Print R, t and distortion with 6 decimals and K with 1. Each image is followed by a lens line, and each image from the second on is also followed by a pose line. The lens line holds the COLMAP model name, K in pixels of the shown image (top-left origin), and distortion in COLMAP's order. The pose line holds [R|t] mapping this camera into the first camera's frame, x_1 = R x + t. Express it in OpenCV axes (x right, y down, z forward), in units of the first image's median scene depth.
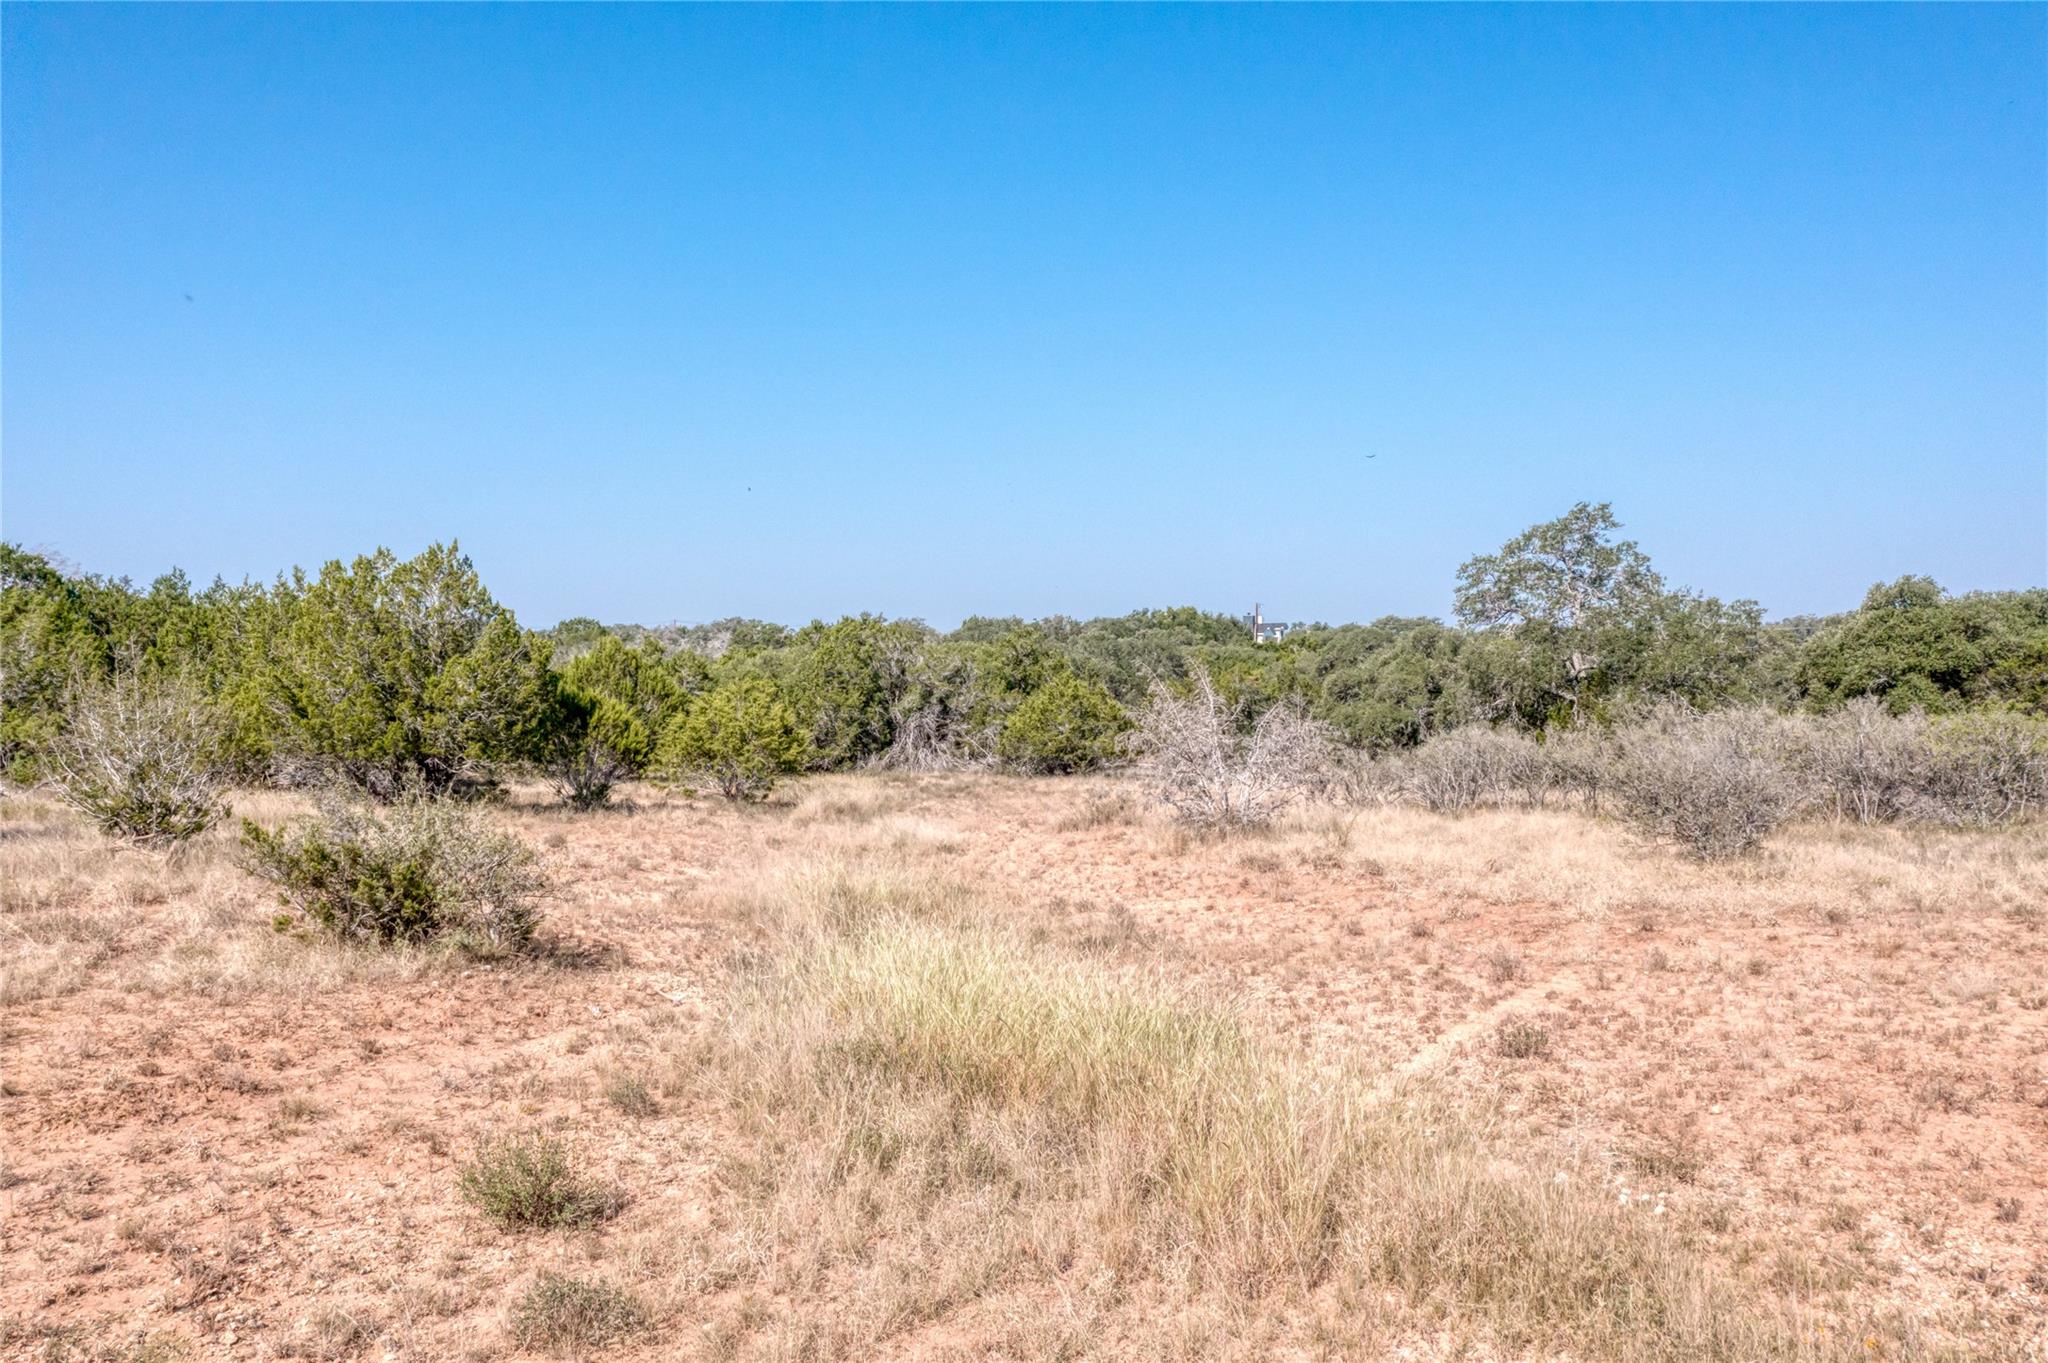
lens RADIAL K [[1624.0, 0, 1019.2], [0, 1624.0, 673.7], [0, 0, 1]] dist [-0.024295, 0.004243]
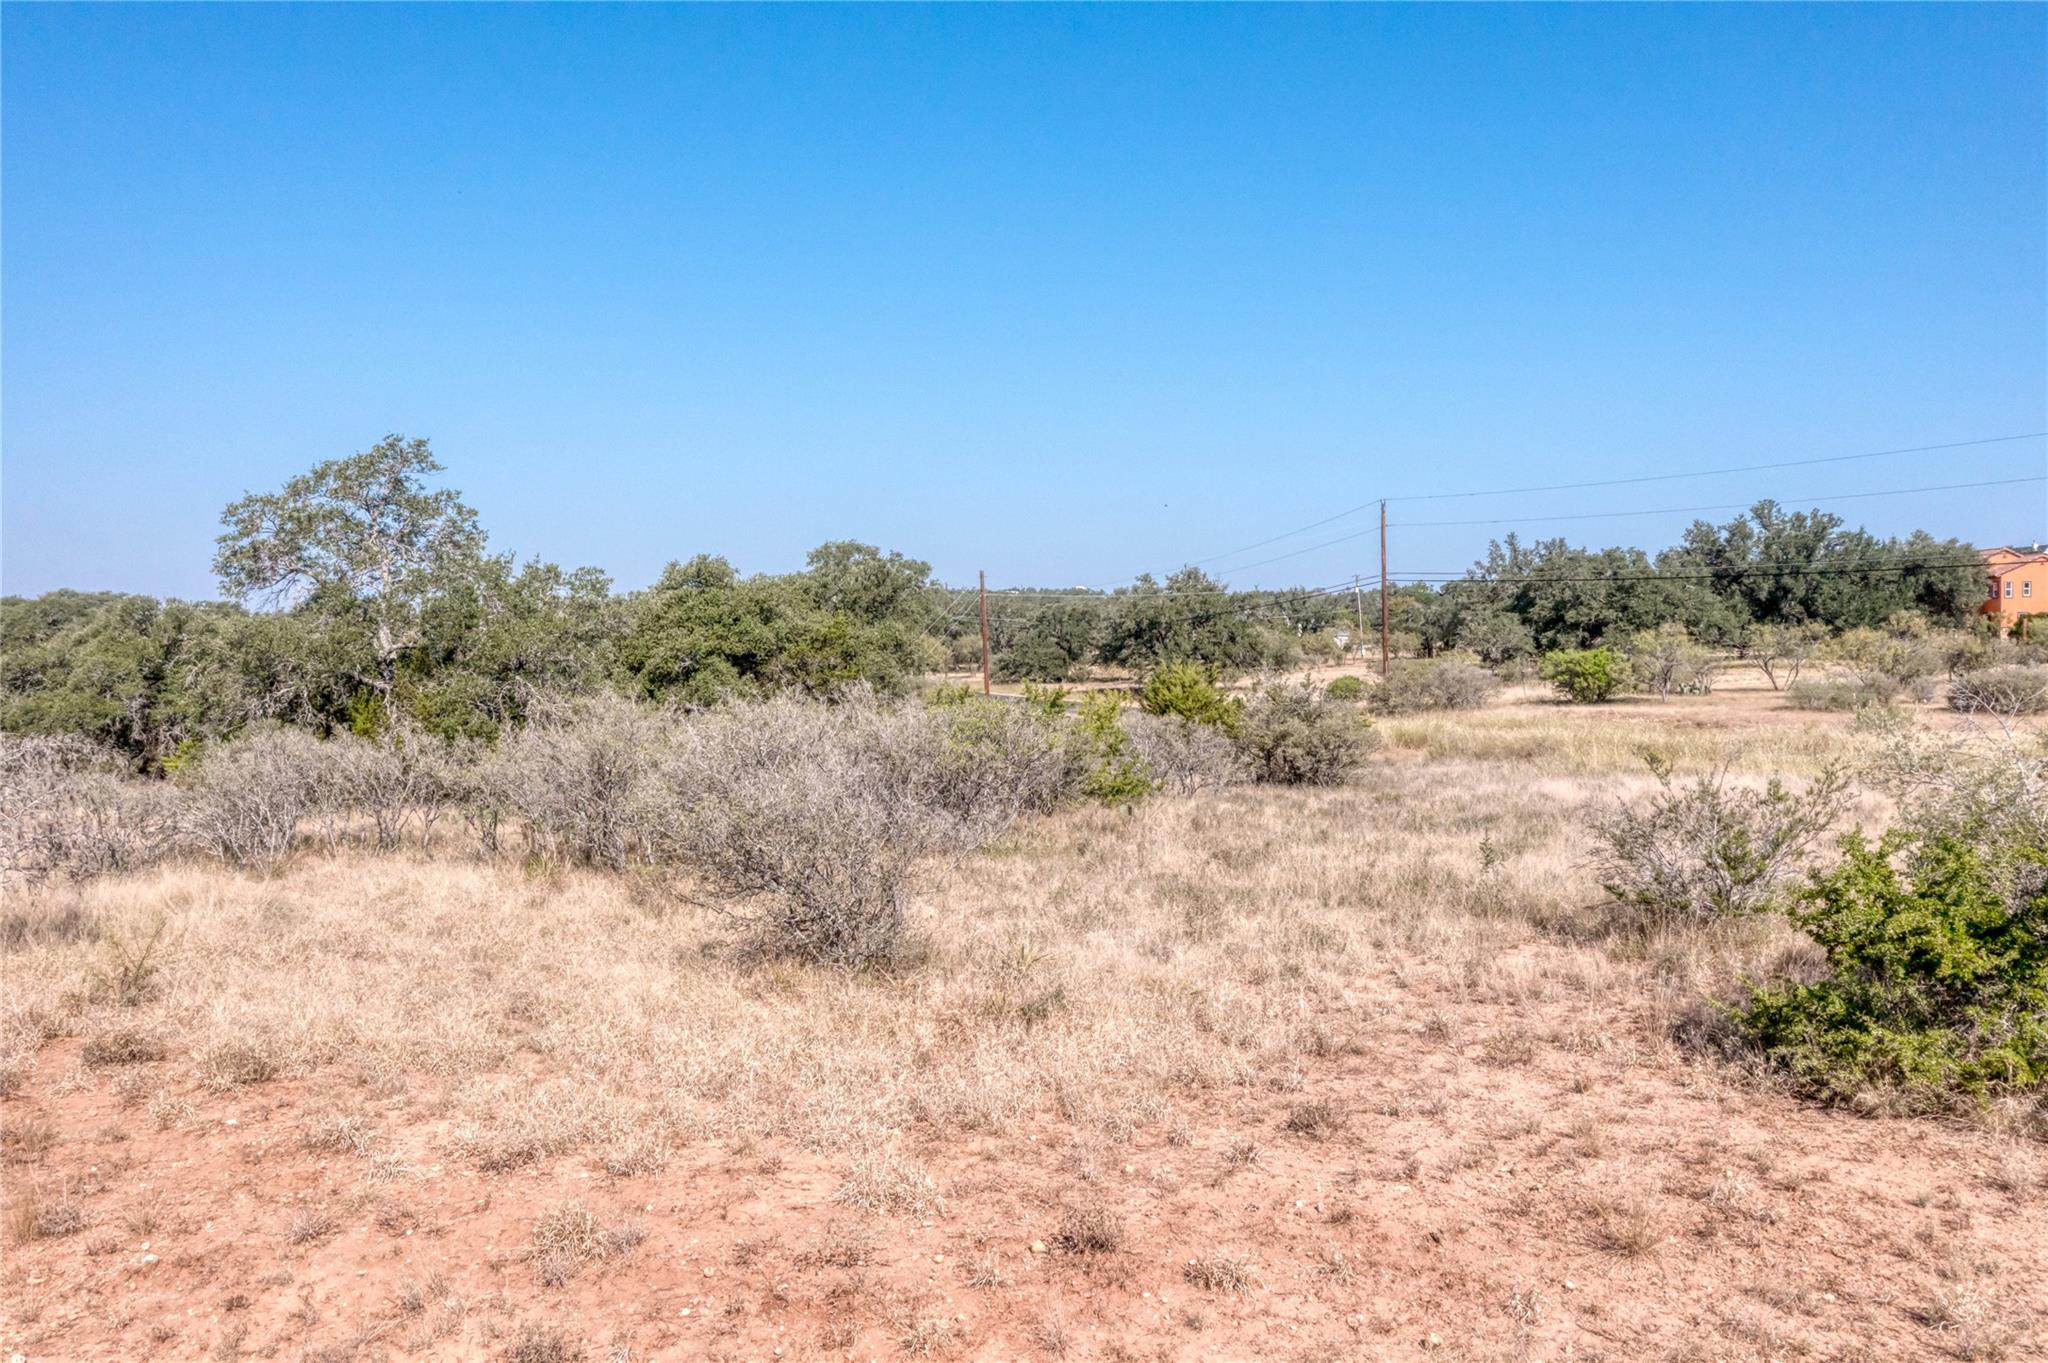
lens RADIAL K [[1624.0, 0, 1019.2], [0, 1624.0, 673.7], [0, 0, 1]] dist [-0.024295, 0.004243]
pose [[0.721498, -0.002764, 0.692411, 0.023504], [-0.003720, 0.999962, 0.007867, 0.001790], [-0.692407, -0.008252, 0.721460, 0.209792]]
